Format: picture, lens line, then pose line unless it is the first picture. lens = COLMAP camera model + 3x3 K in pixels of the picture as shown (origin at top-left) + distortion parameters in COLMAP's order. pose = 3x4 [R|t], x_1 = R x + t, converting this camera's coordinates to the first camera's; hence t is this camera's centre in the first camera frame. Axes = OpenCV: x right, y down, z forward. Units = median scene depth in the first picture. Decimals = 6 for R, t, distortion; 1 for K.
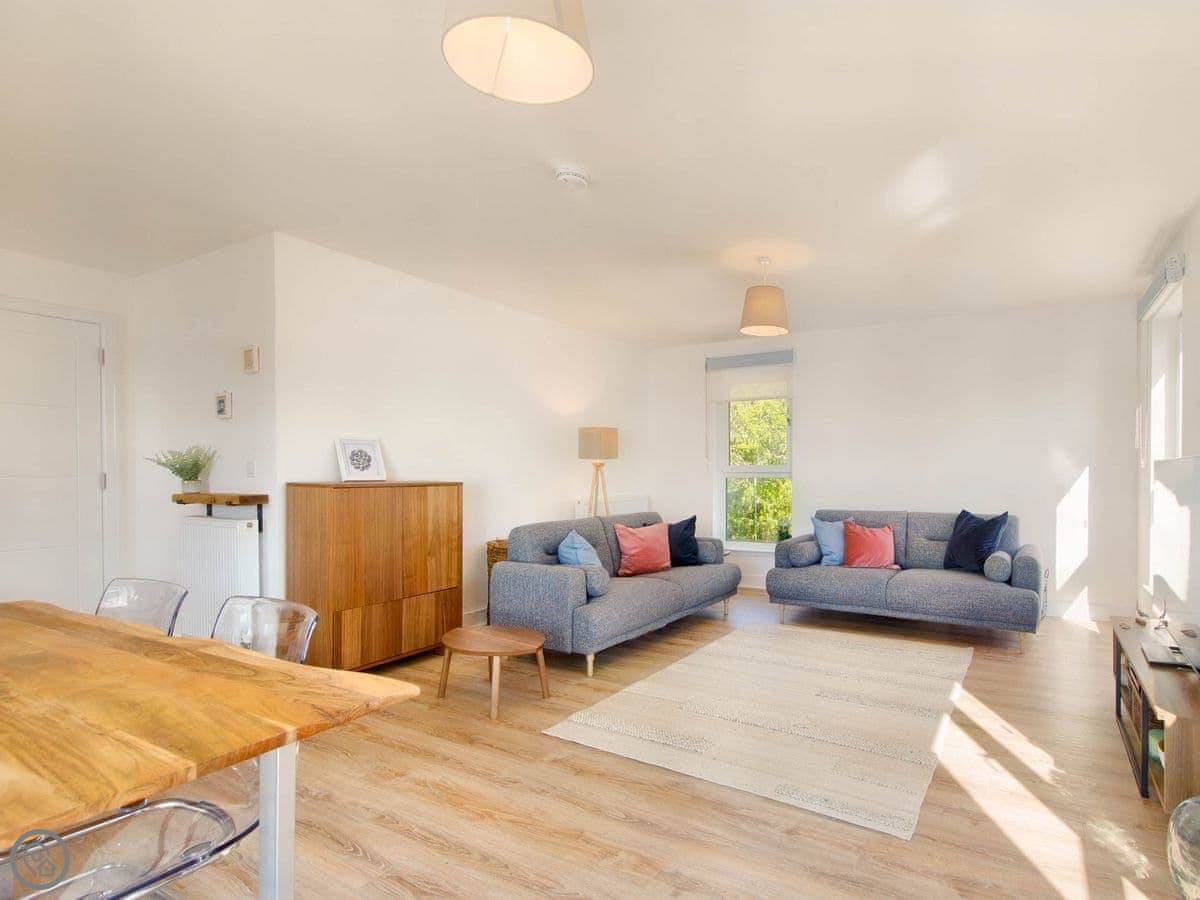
lens RADIAL K [[668.4, 0, 637.4], [0, 668.4, 455.8], [0, 0, 1]] dist [-0.000971, 0.000283]
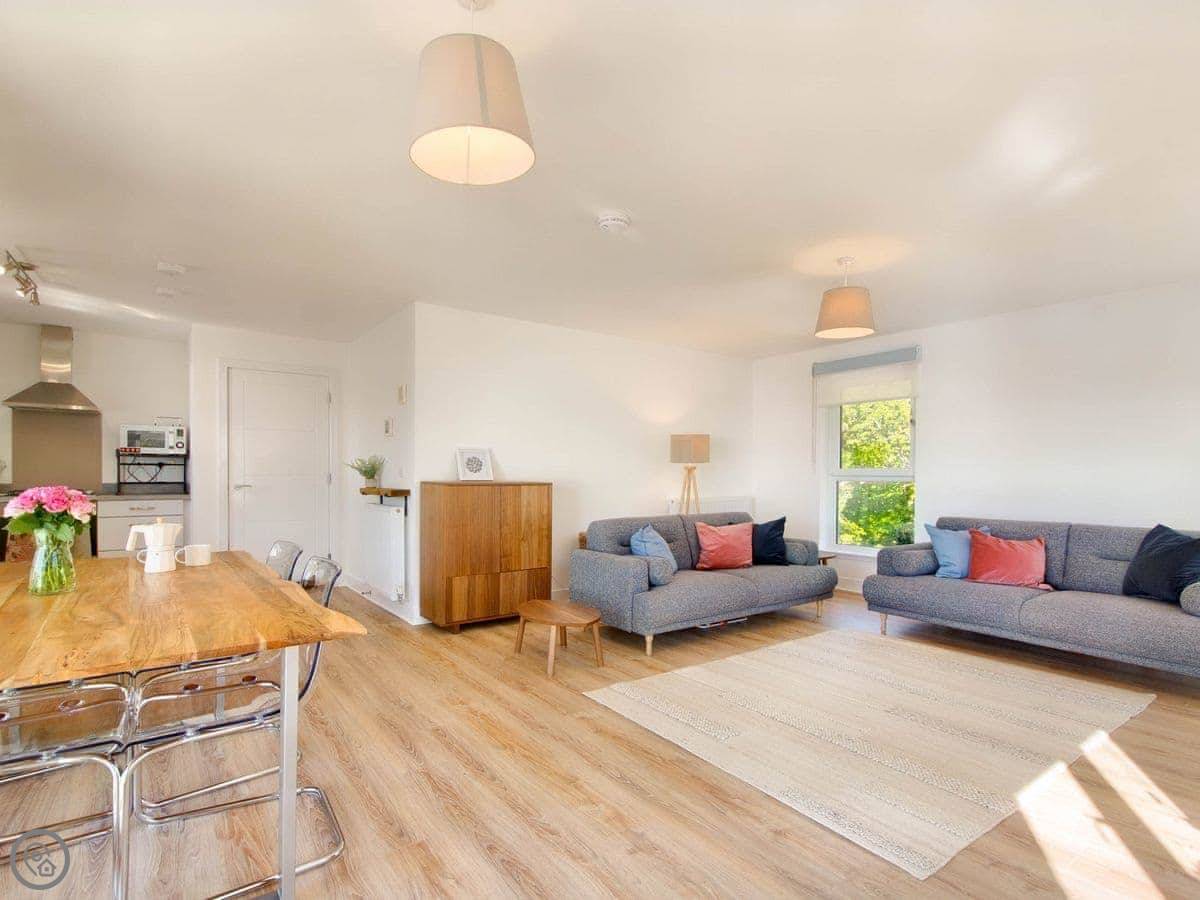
lens RADIAL K [[570.9, 0, 500.4], [0, 570.9, 458.2], [0, 0, 1]] dist [-0.000648, -0.000335]
pose [[0.884576, -0.007365, -0.466338, 0.152380], [0.006187, 0.999973, -0.004056, -0.002049], [0.466355, 0.000703, 0.884597, 0.021995]]
